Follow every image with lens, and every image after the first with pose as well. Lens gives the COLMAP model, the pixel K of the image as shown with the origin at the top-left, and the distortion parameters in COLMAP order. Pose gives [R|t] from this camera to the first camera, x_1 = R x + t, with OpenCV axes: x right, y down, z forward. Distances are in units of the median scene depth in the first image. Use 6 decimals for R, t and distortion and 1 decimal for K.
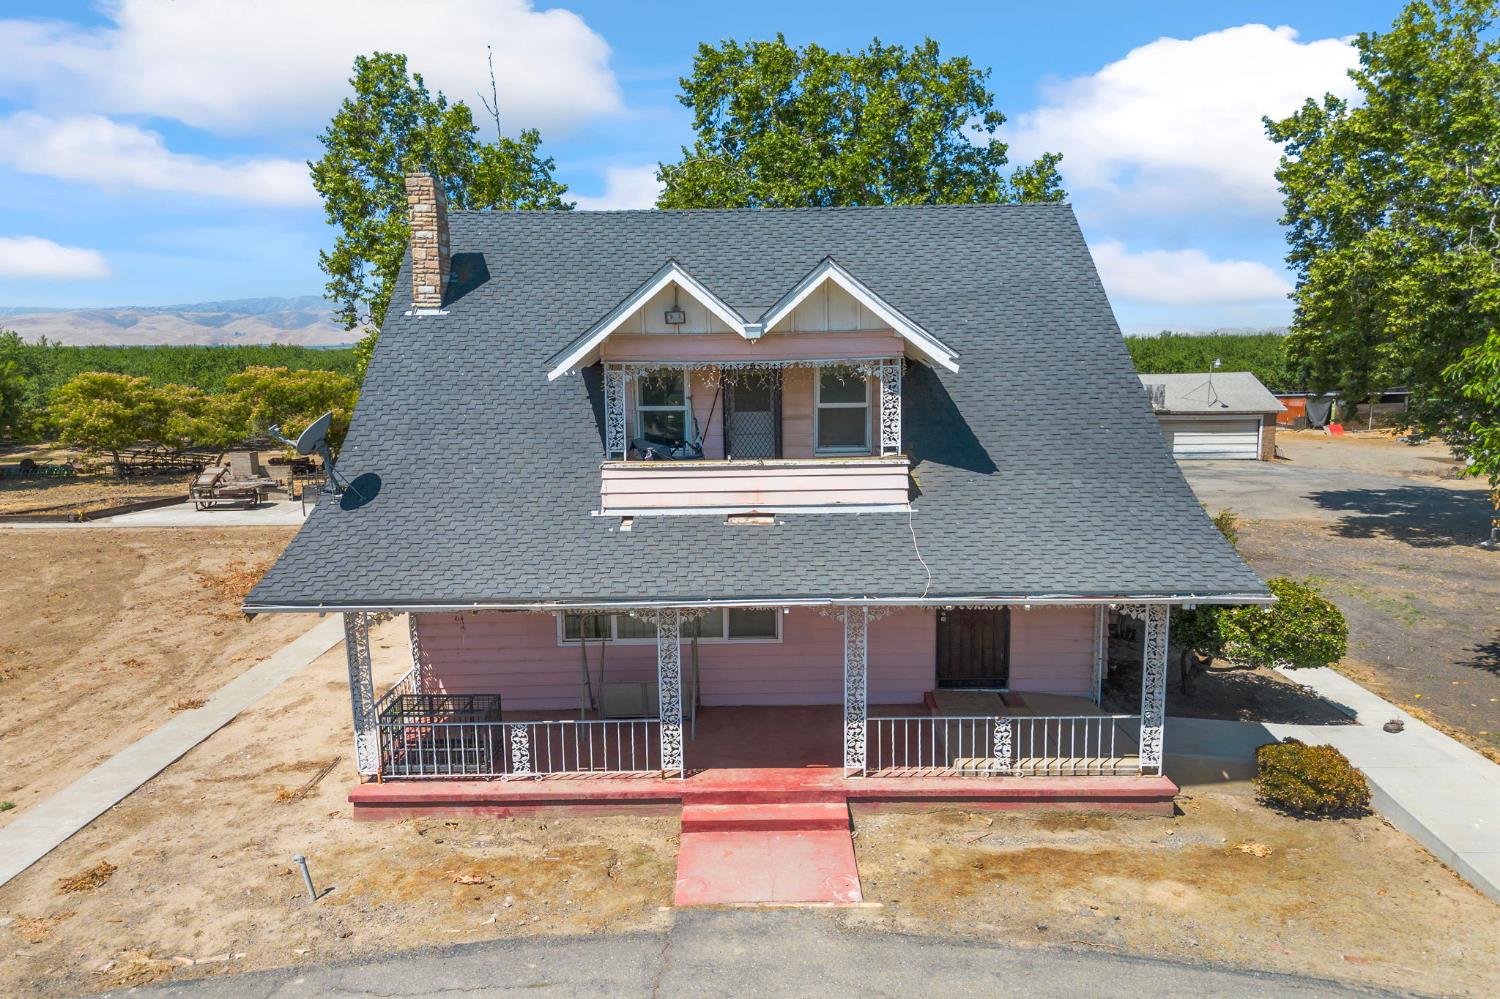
lens RADIAL K [[1079.9, 0, 747.0], [0, 1079.9, 585.7], [0, 0, 1]] dist [0.029760, -0.004019]
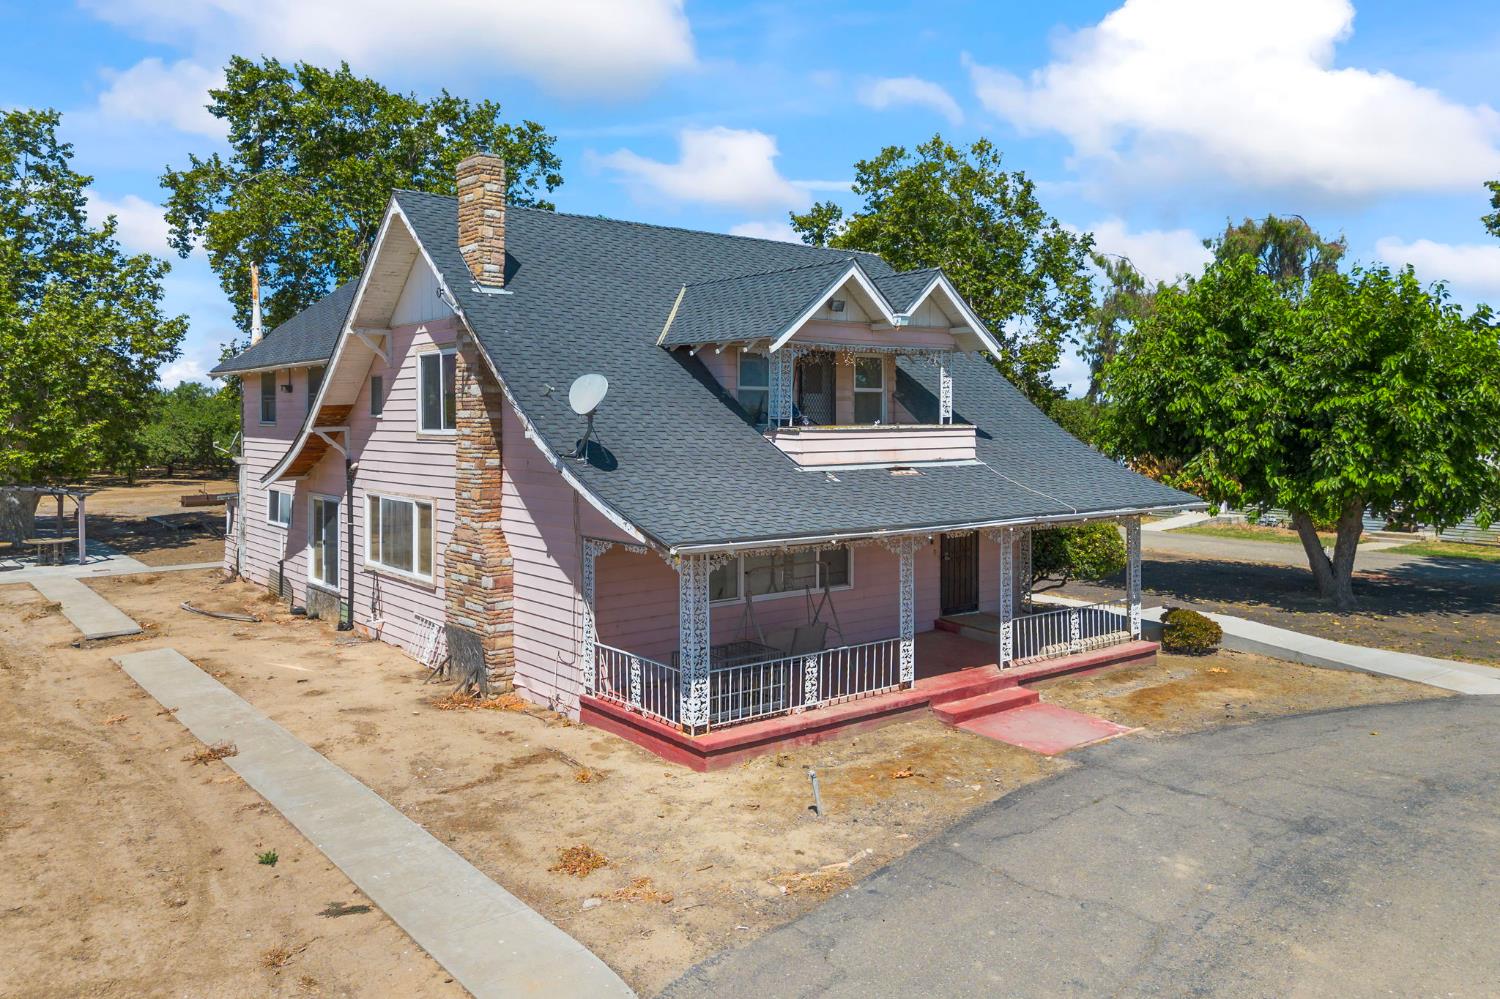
lens RADIAL K [[1123.4, 0, 750.0], [0, 1123.4, 499.5], [0, 0, 1]] dist [0.019512, 0.000394]
pose [[0.775864, -0.033019, 0.630036, -0.915123], [0.123764, 0.987192, -0.100673, 0.074725], [-0.618642, 0.156084, 0.770013, 0.136250]]
